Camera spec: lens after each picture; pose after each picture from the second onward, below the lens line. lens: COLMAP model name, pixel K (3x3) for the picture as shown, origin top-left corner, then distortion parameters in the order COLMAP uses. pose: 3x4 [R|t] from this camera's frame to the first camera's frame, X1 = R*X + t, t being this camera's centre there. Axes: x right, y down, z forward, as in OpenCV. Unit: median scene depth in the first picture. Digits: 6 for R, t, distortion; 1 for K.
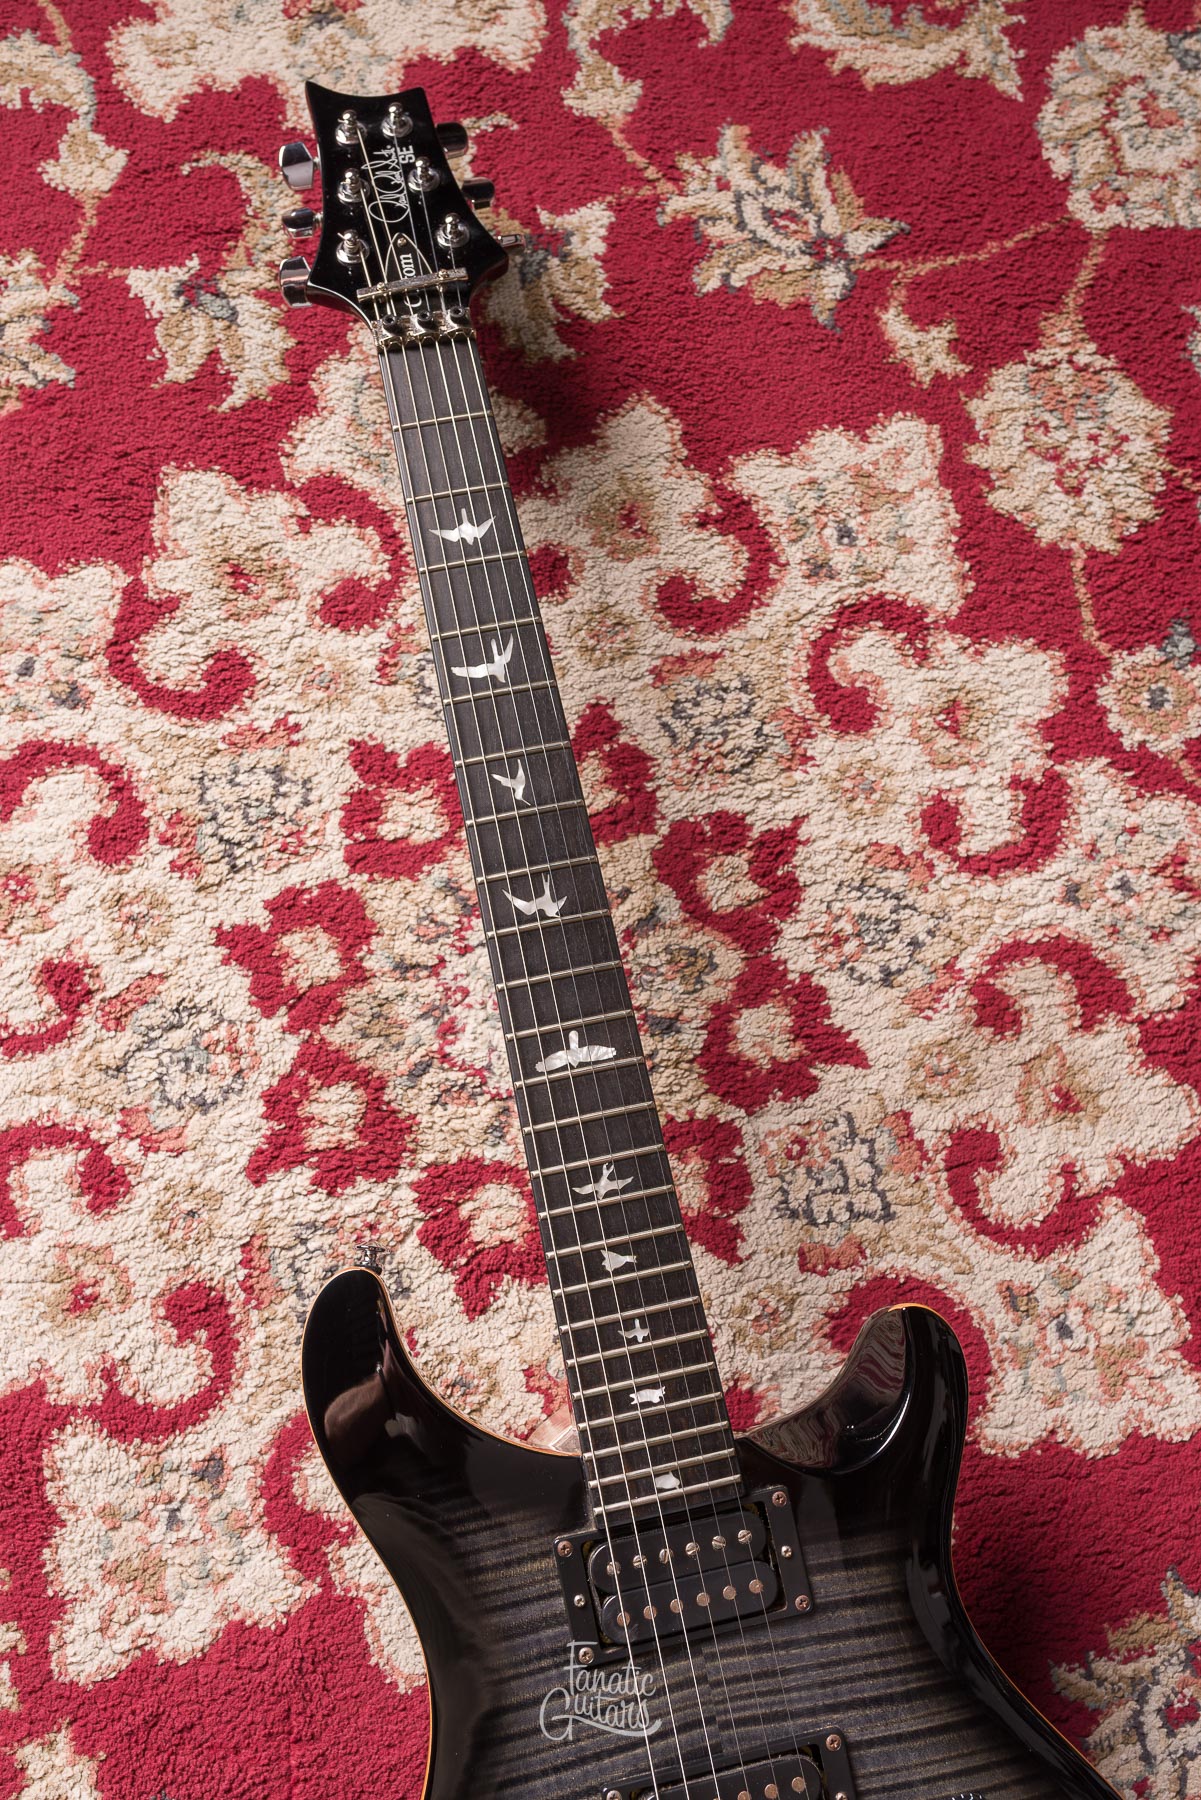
lens RADIAL K [[1786.0, 0, 589.2], [0, 1786.0, 856.4], [0, 0, 1]] dist [-0.001861, 0.005896]
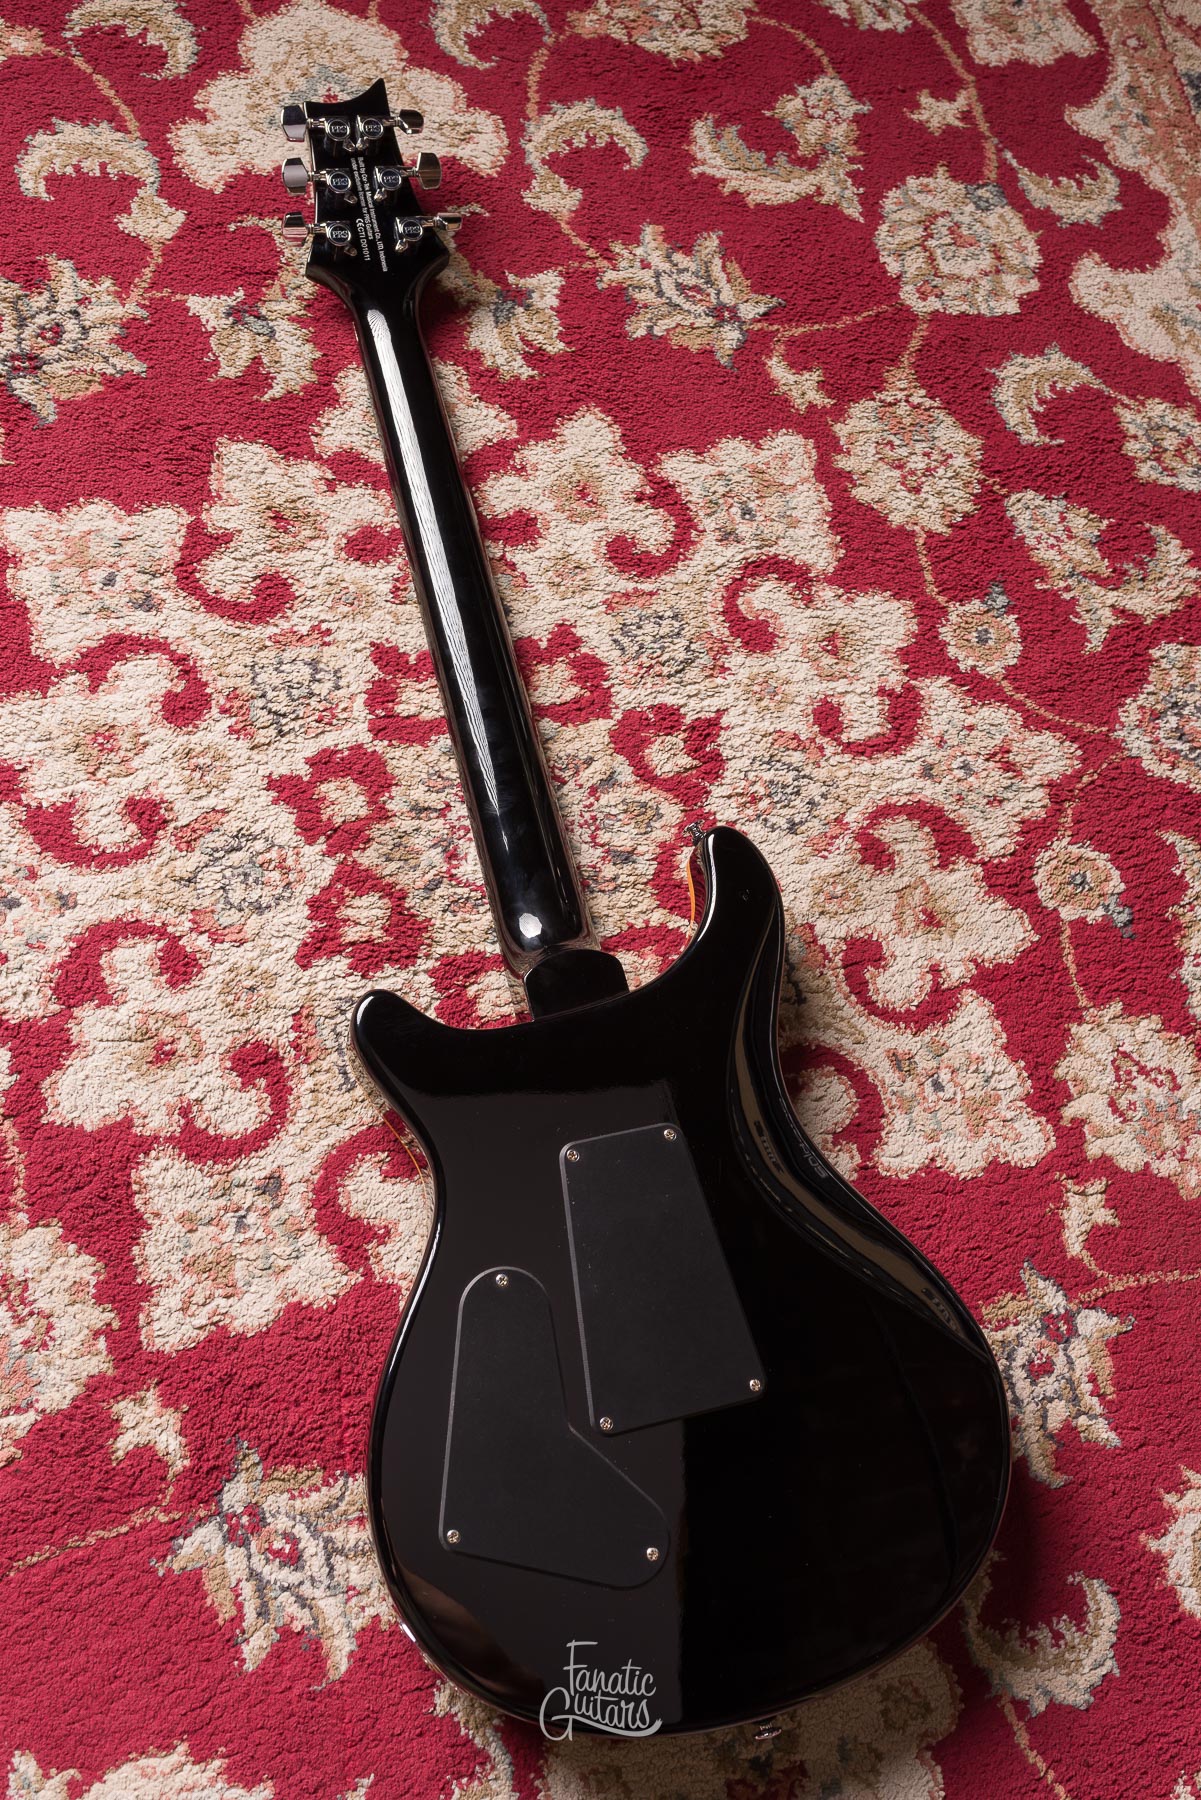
lens RADIAL K [[1751.8, 0, 623.7], [0, 1751.8, 943.7], [0, 0, 1]] dist [-0.001796, 0.006454]
pose [[0.991392, 0.000531, 0.130925, -0.118145], [0.016827, 0.991182, -0.131433, 0.311339], [-0.129840, 0.132505, 0.982641, -0.214644]]
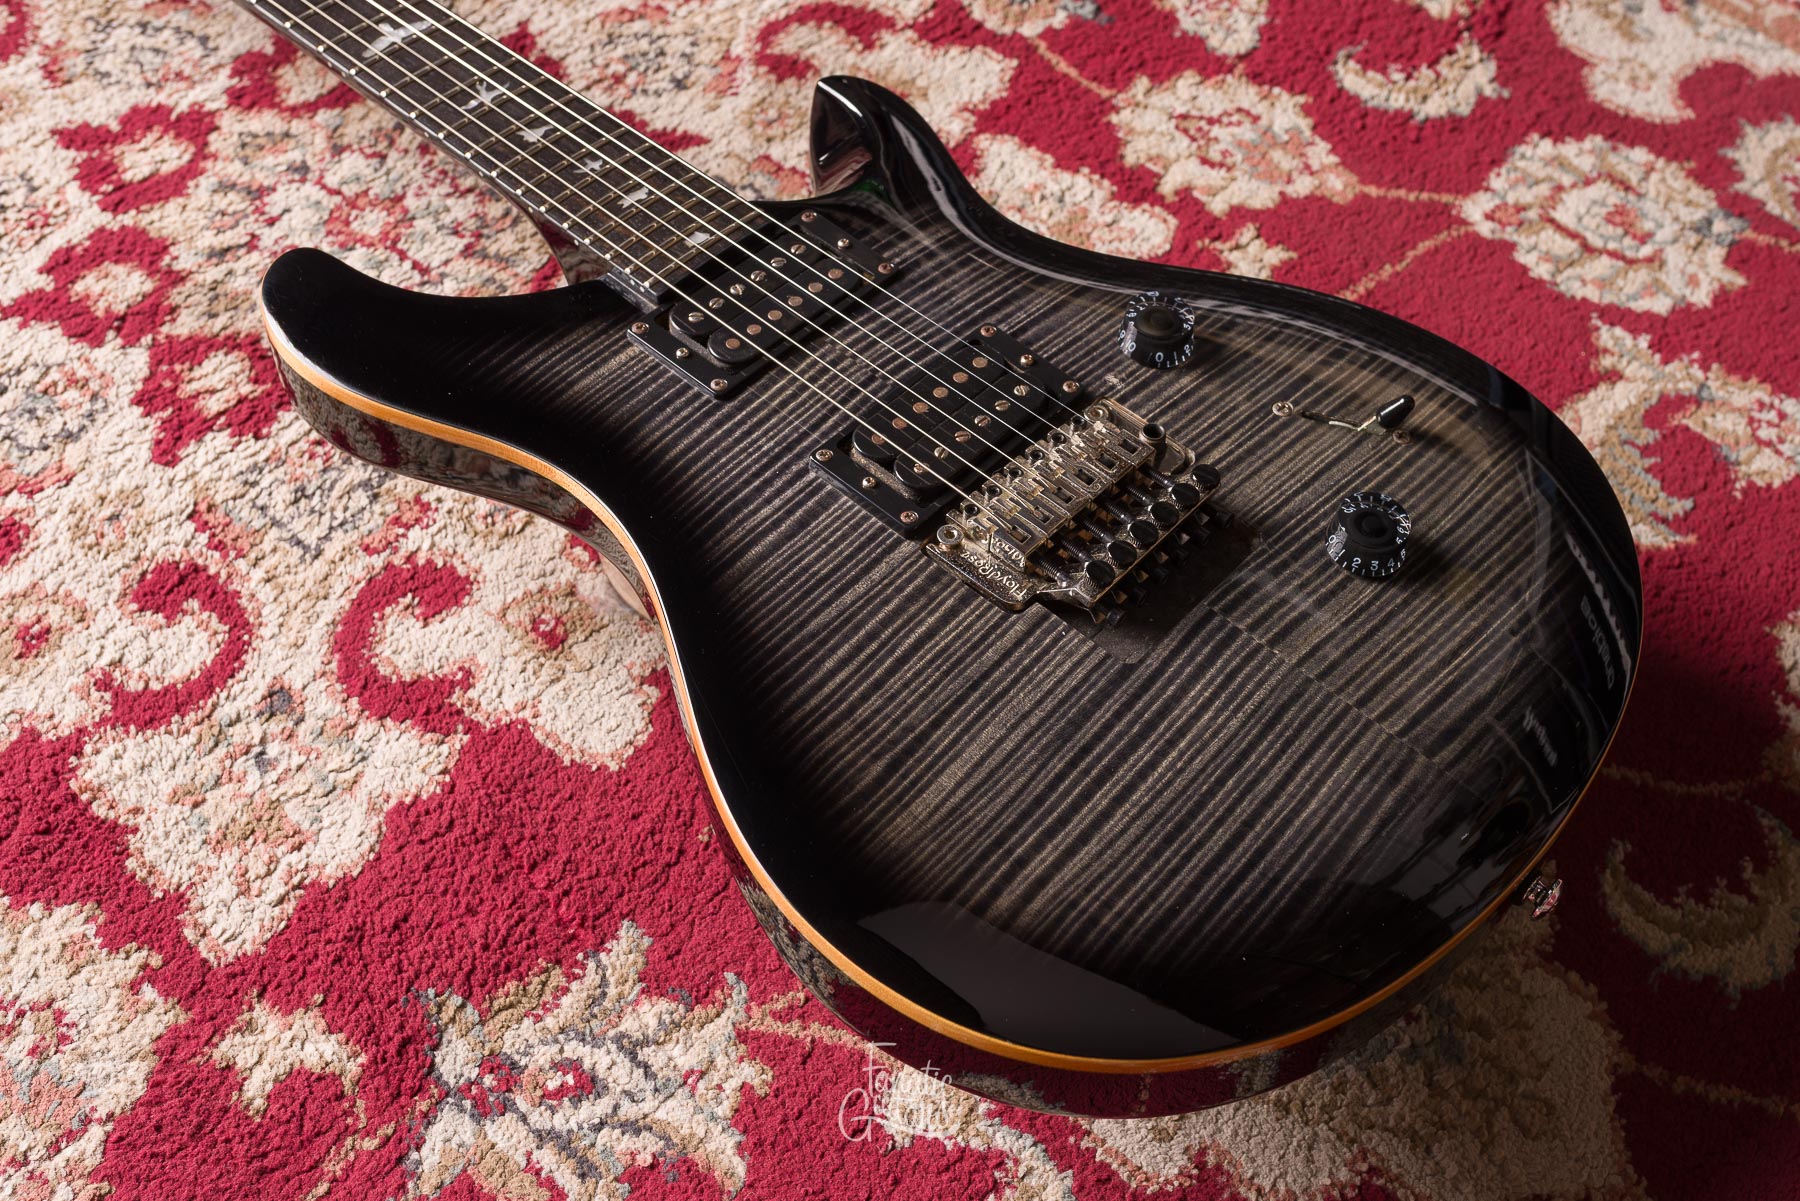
lens RADIAL K [[1996.9, 0, 1012.5], [0, 1996.9, 592.0], [0, 0, 1]] dist [-0.003347, 0.007630]
pose [[0.790867, -0.473879, 0.387257, -0.252398], [0.585175, 0.770813, -0.251831, 0.672303], [-0.179165, 0.425778, 0.886912, 0.088671]]
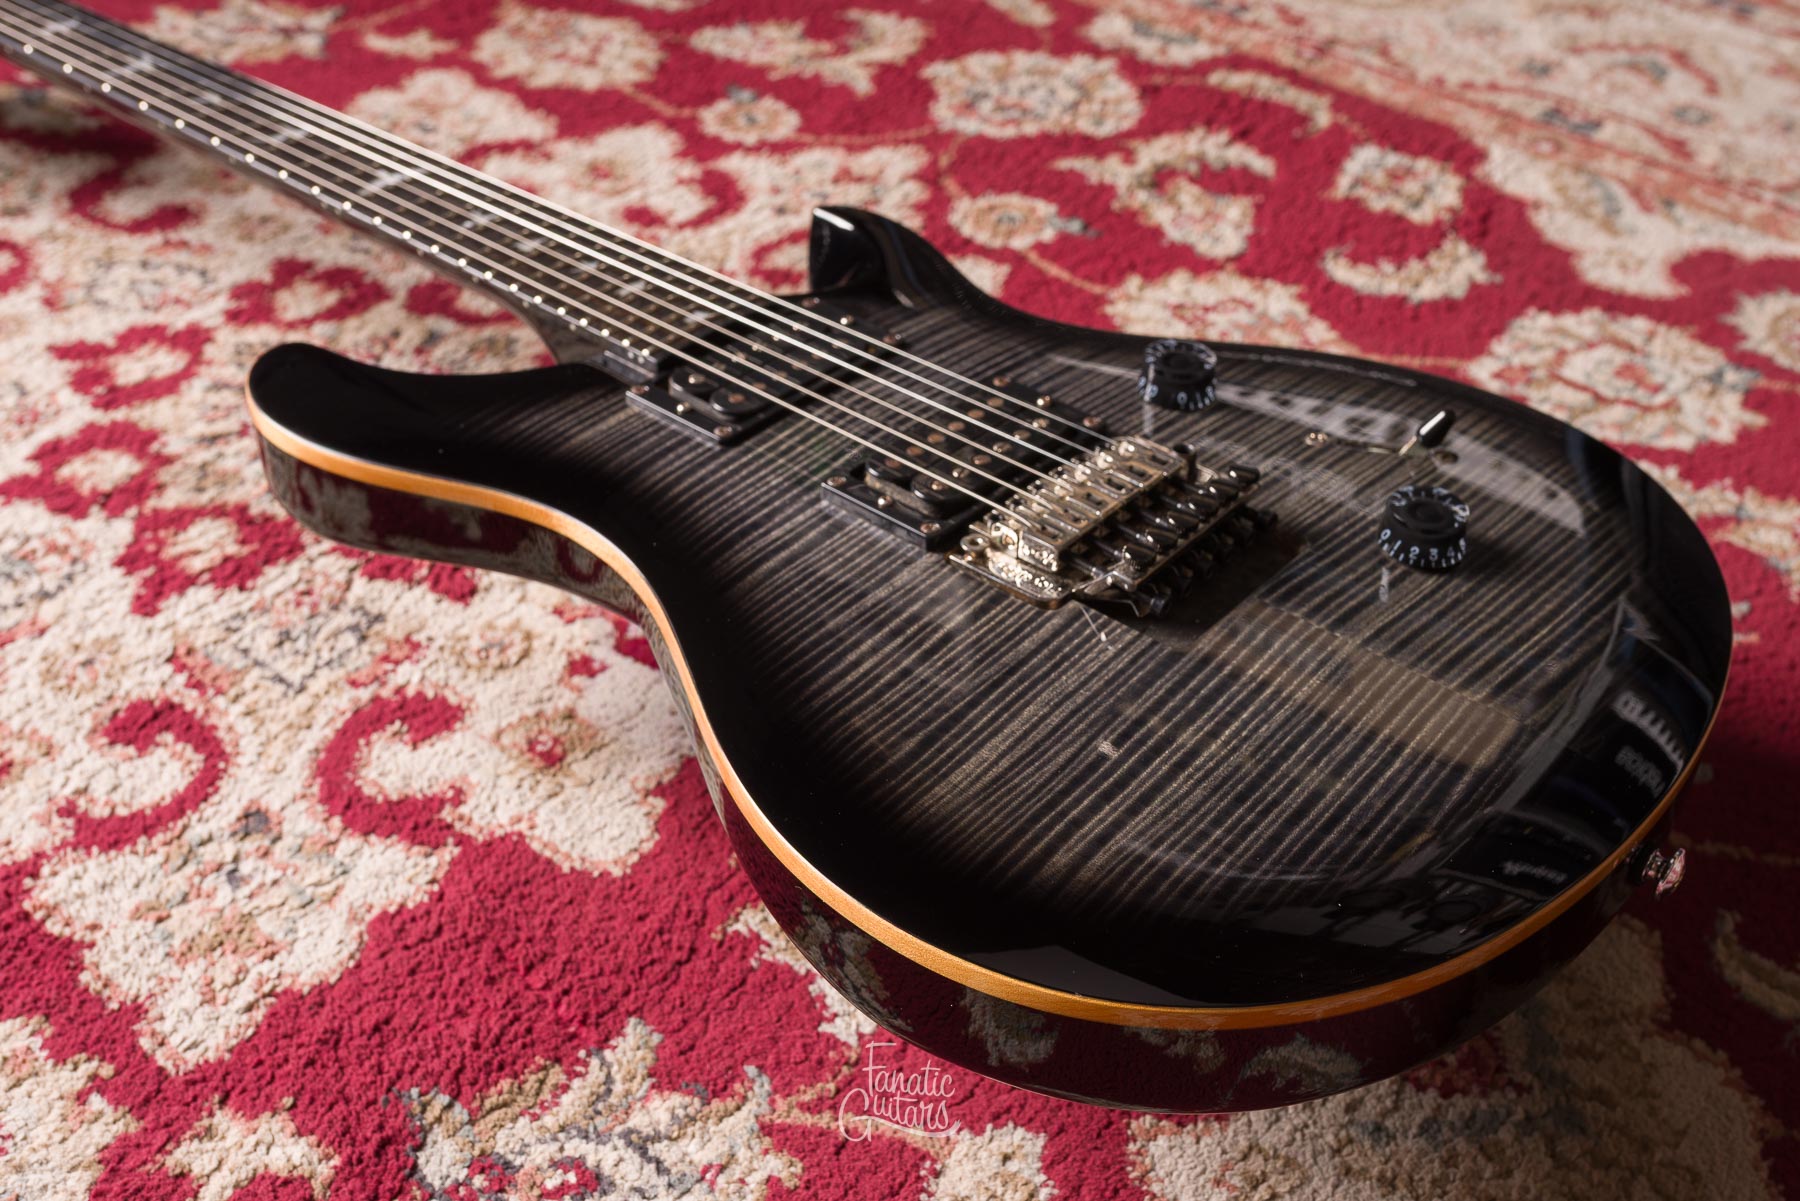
lens RADIAL K [[1973.1, 0, 977.2], [0, 1973.1, 676.3], [0, 0, 1]] dist [-0.003642, 0.011046]
pose [[0.773132, -0.421103, 0.474278, -0.316052], [0.618445, 0.666402, -0.416455, 0.771167], [-0.140689, 0.615290, 0.775645, 0.240681]]
